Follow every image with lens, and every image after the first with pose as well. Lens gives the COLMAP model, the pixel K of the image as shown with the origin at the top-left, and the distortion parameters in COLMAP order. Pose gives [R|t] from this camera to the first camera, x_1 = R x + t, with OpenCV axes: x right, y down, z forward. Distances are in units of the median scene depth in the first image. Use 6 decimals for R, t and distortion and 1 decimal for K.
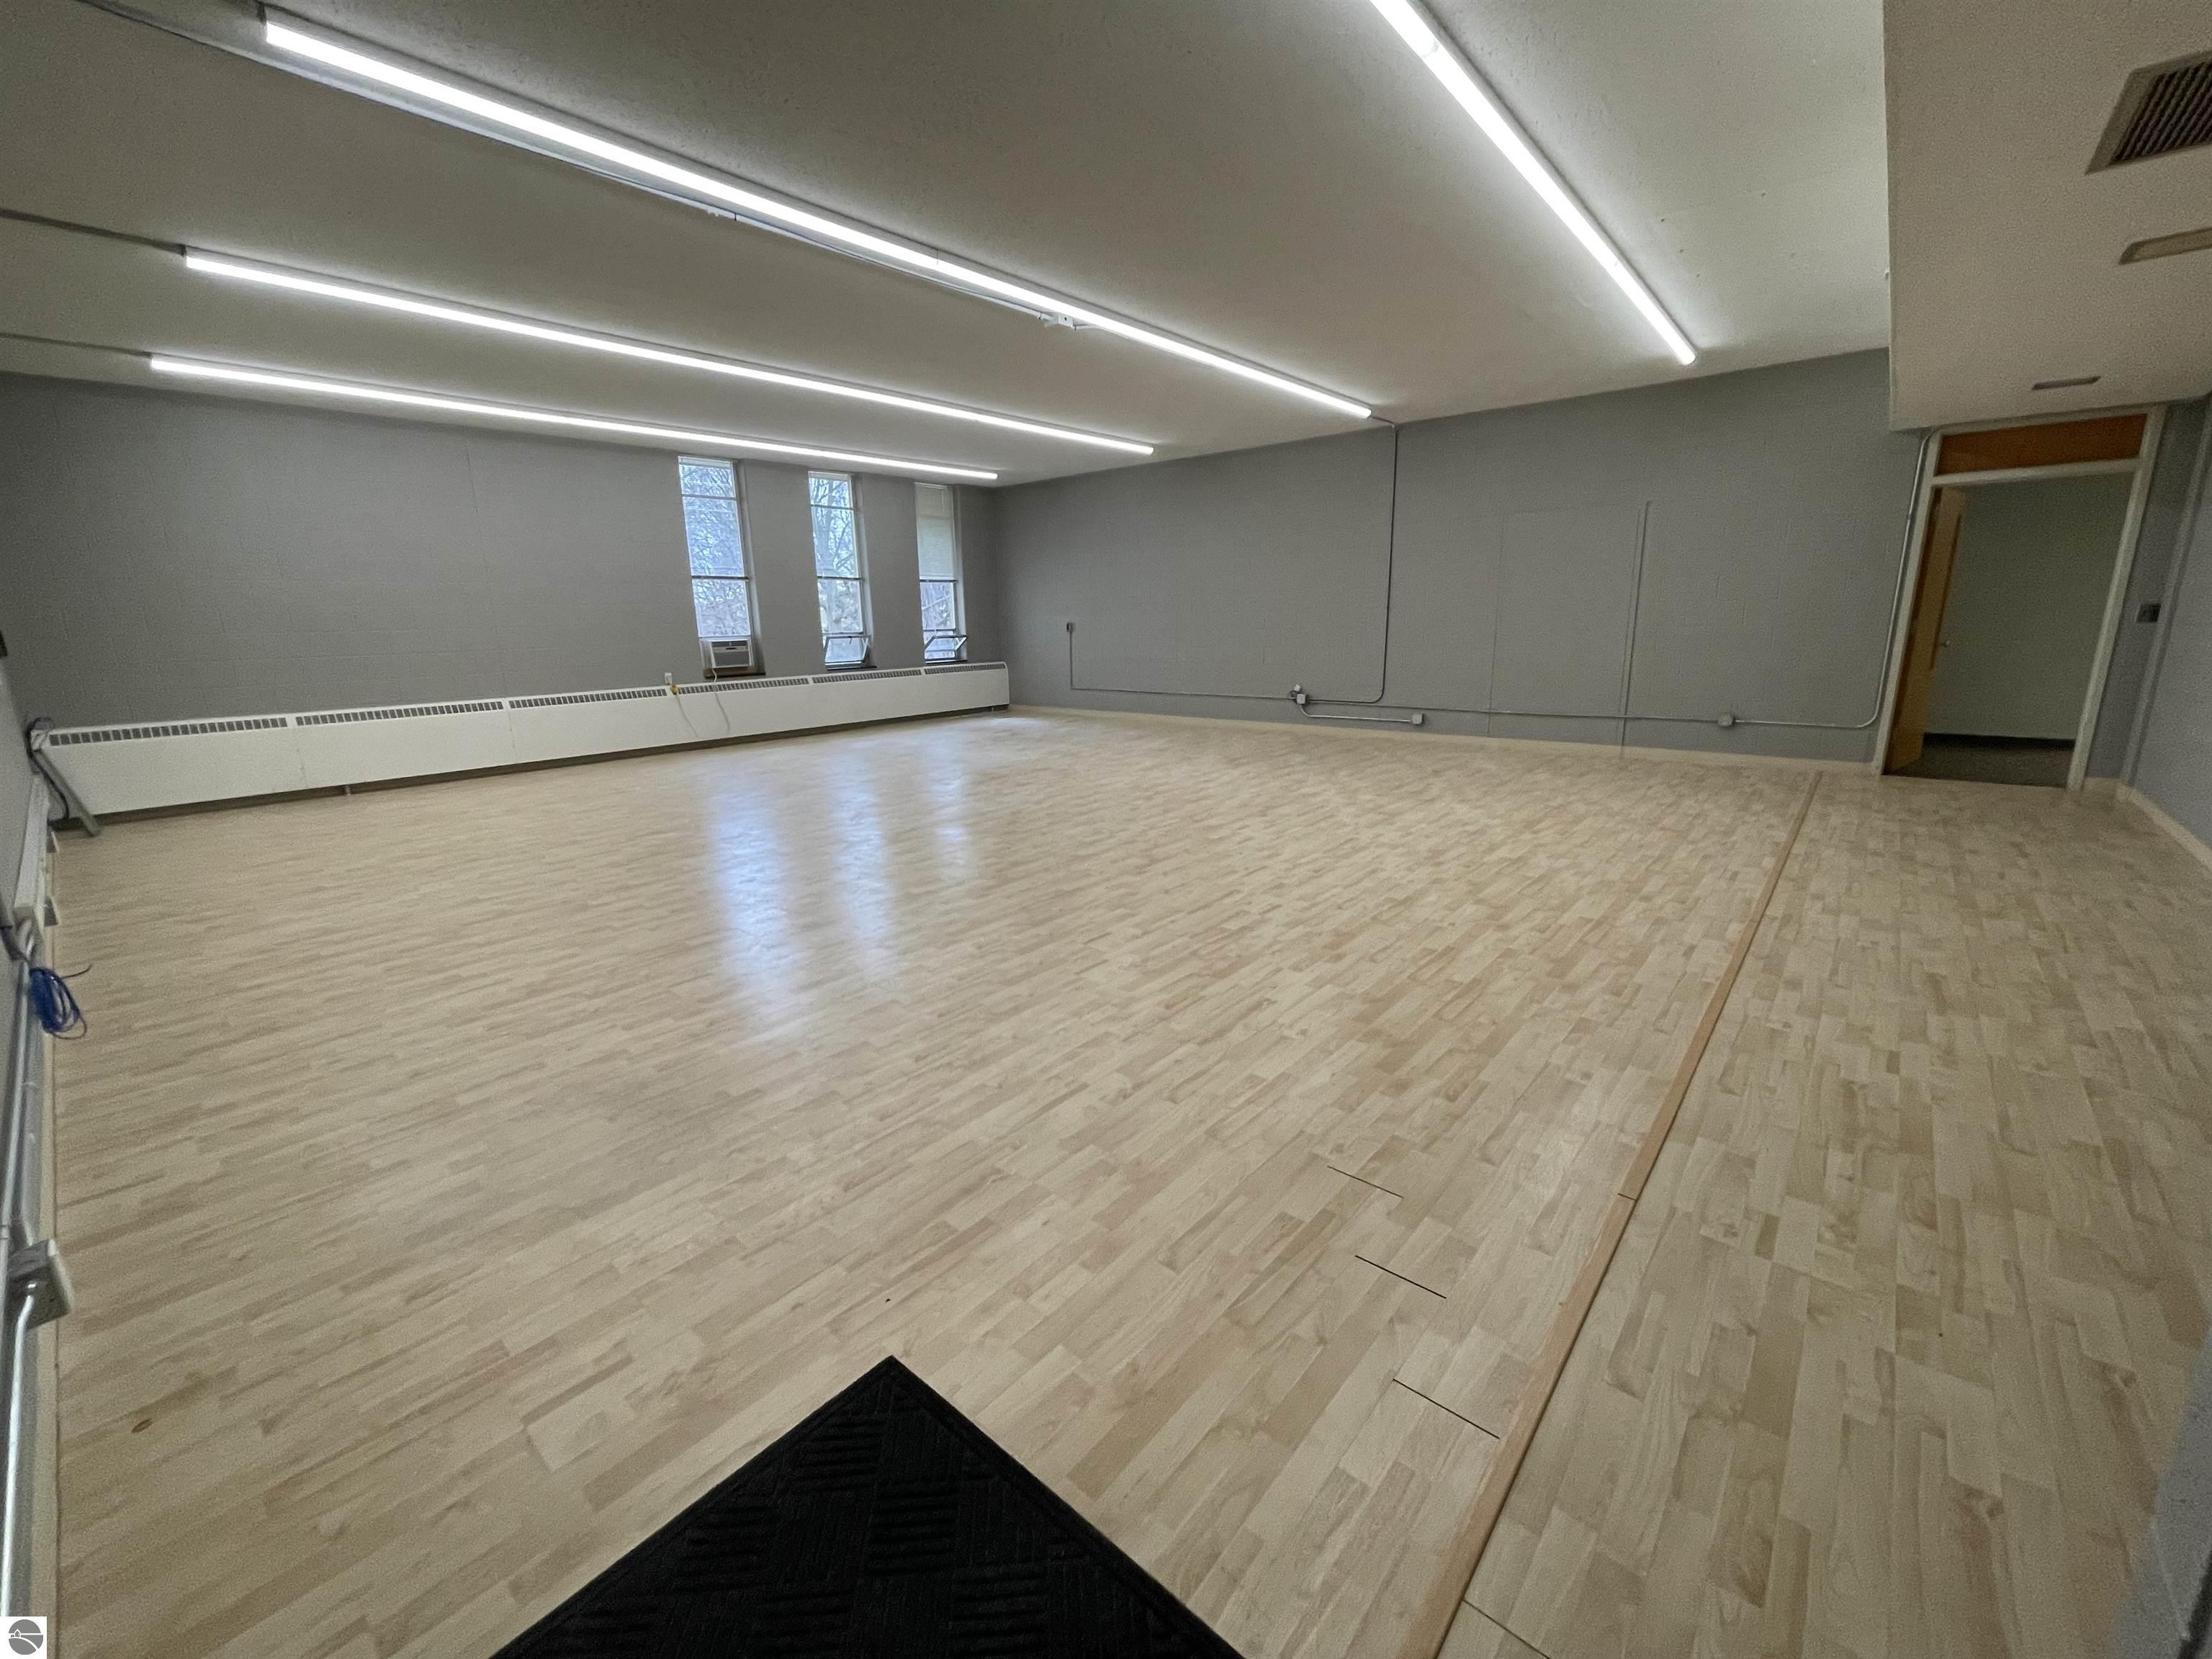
lens RADIAL K [[889.4, 0, 1085.0], [0, 889.4, 845.3], [0, 0, 1]] dist [-0.004274, 0.000744]
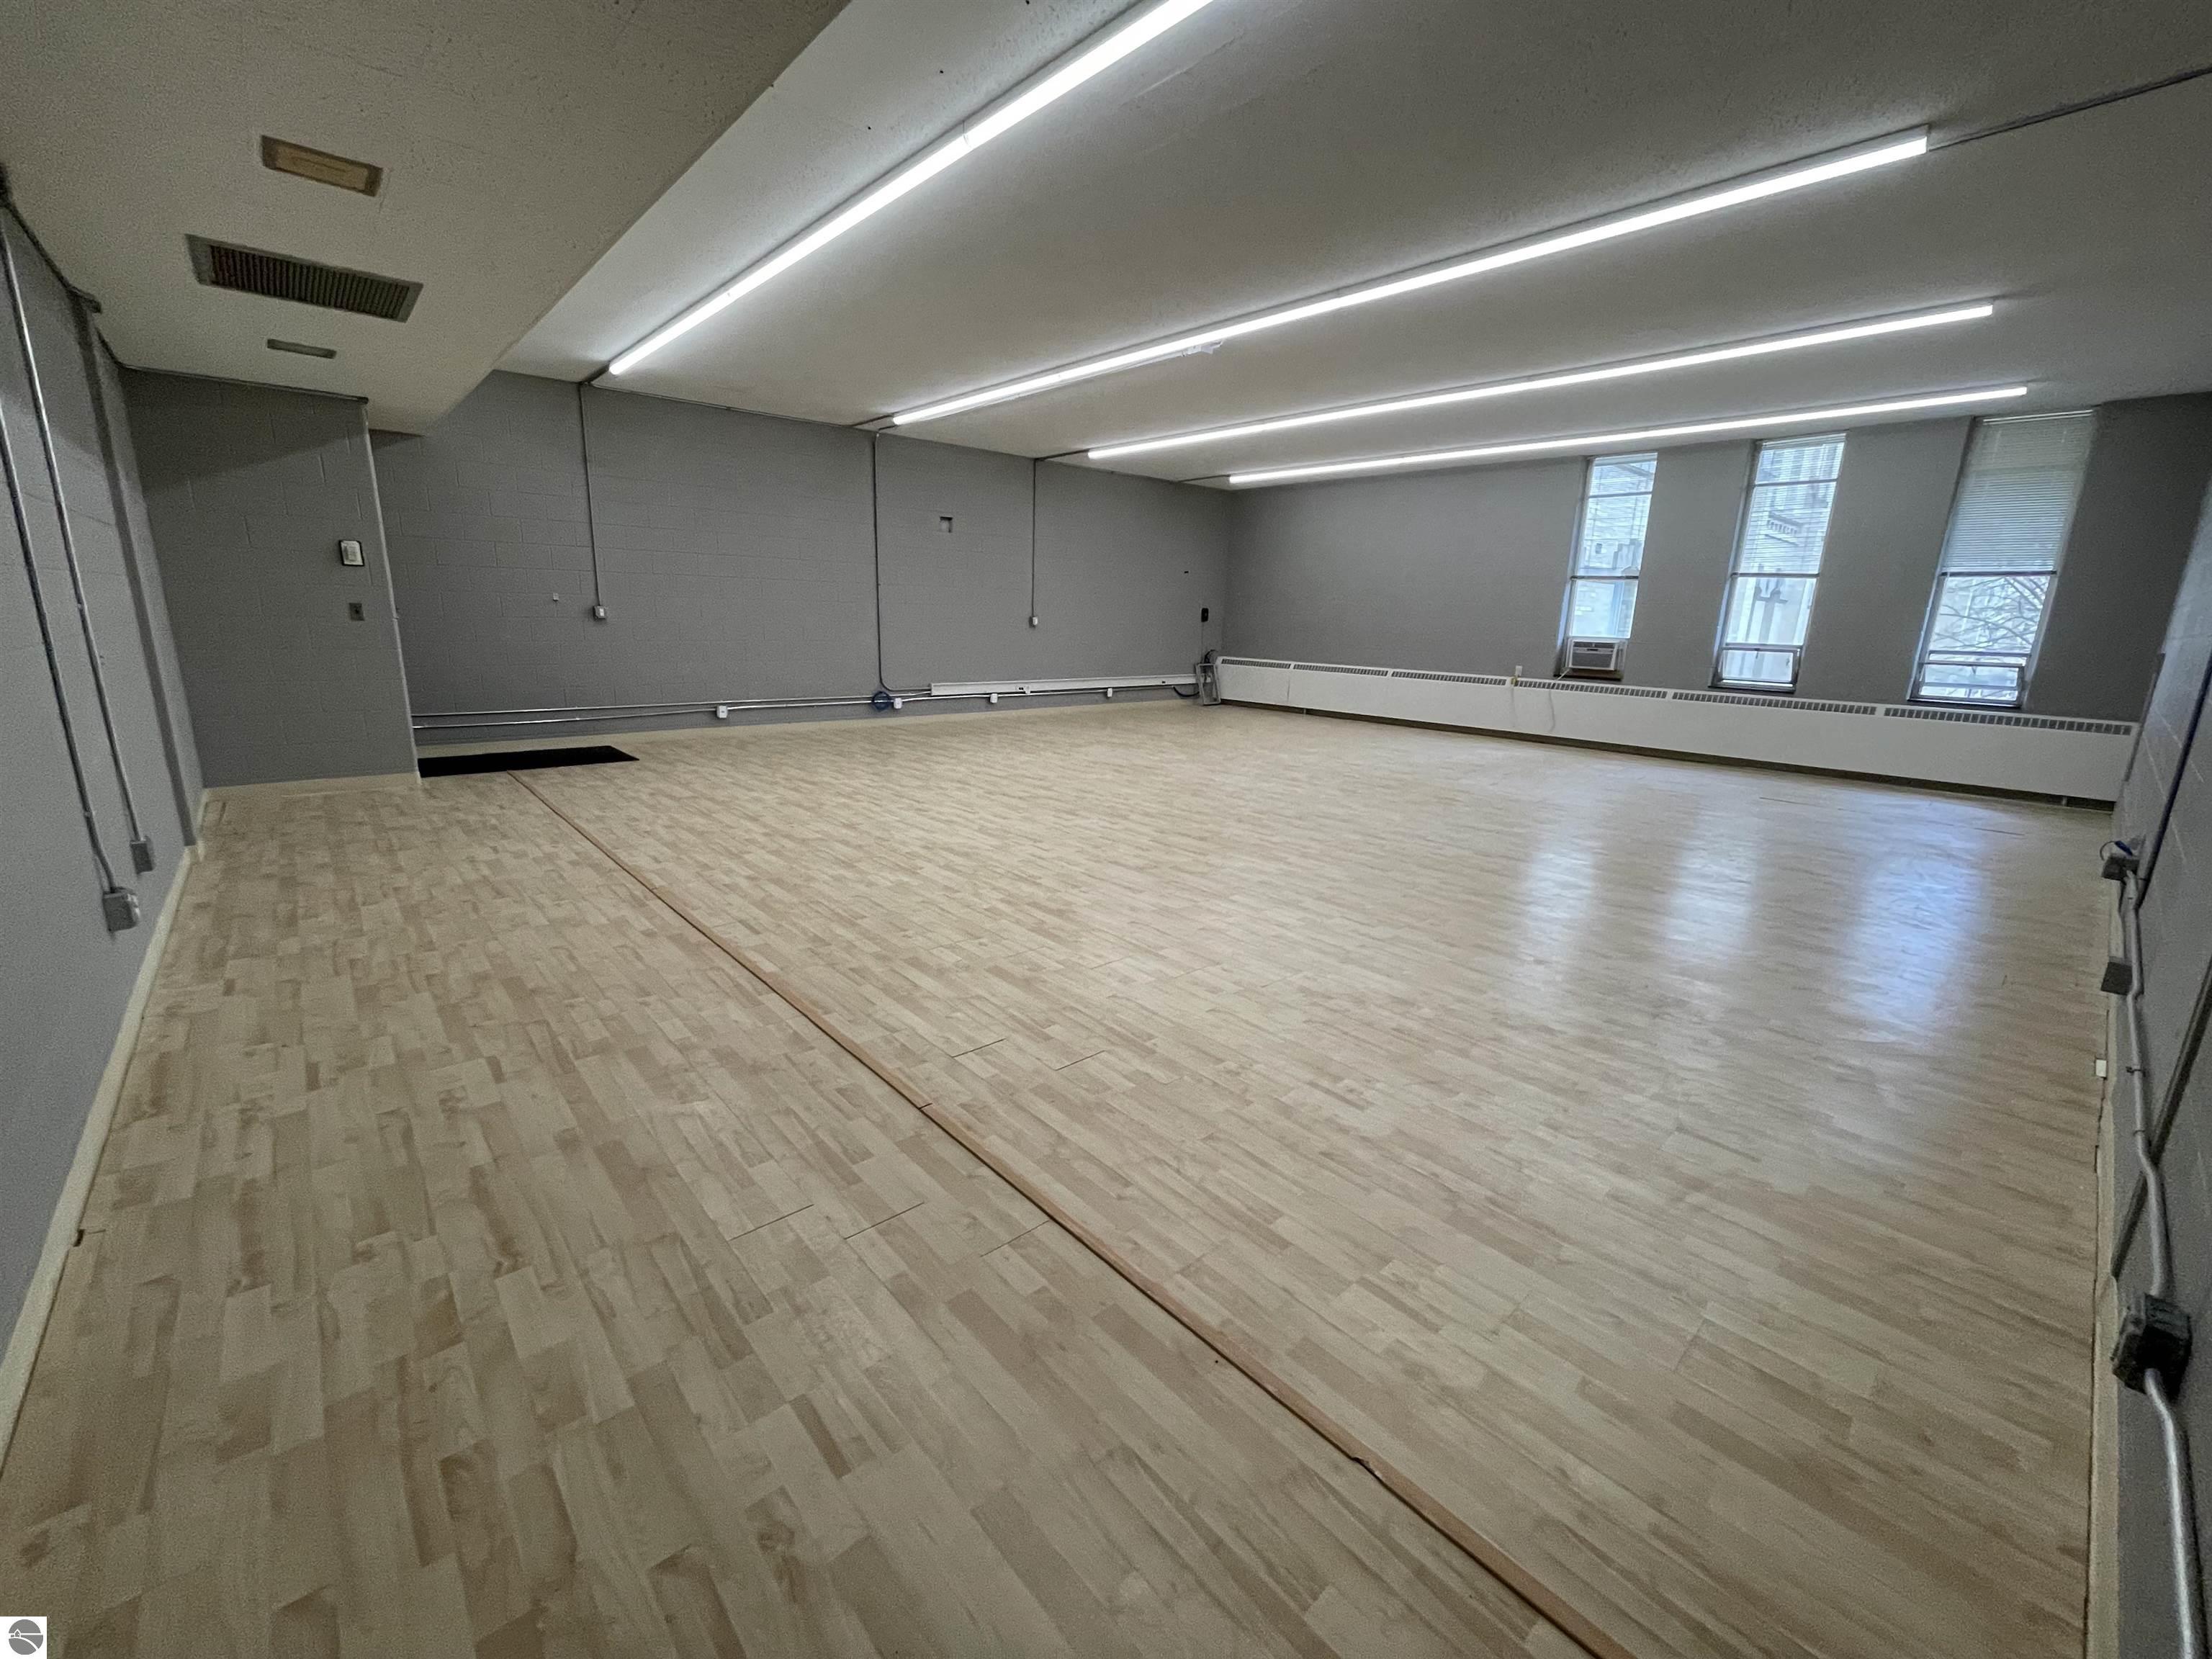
lens RADIAL K [[889.4, 0, 1125.2], [0, 889.4, 850.3], [0, 0, 1]] dist [-0.004274, 0.000744]
pose [[-0.109917, 0.274704, -0.955226, 1.511940], [-0.273340, 0.915639, 0.294773, -0.385360], [0.955617, 0.293502, -0.025556, 1.374968]]
